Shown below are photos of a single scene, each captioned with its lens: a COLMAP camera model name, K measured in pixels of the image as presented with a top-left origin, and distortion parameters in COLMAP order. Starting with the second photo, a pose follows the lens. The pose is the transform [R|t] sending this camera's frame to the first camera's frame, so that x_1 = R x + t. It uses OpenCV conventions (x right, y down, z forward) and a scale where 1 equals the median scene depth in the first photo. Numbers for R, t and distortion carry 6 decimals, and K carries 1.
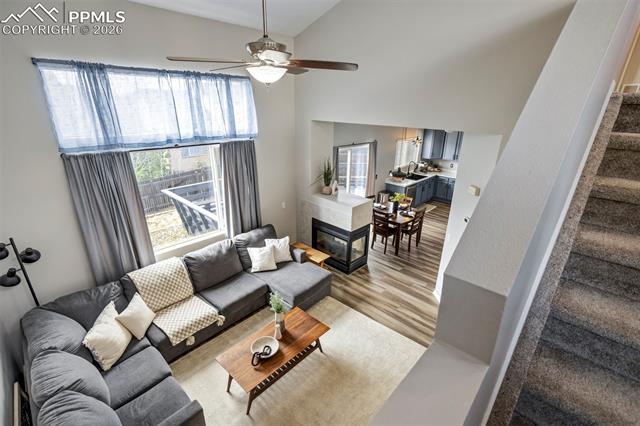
lens RADIAL K [[304.2, 0, 320.6], [0, 304.2, 217.6], [0, 0, 1]] dist [-0.048749, 0.027523]
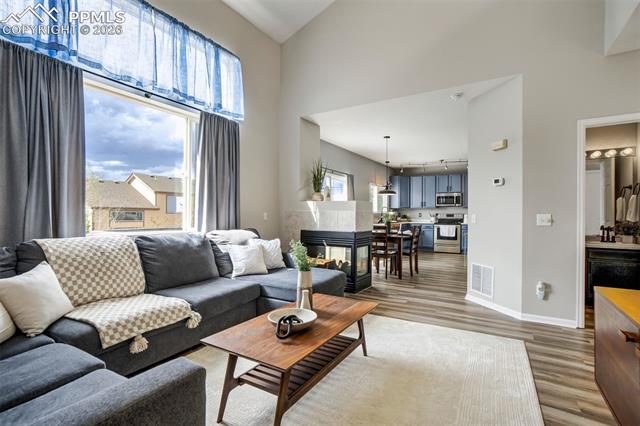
lens RADIAL K [[304.2, 0, 320.6], [0, 304.2, 217.6], [0, 0, 1]] dist [-0.048749, 0.027523]
pose [[0.978824, -0.004501, 0.204652, -0.186544], [0.080308, 0.928051, -0.363692, 0.351489], [-0.188291, 0.372426, 0.908760, 0.305763]]
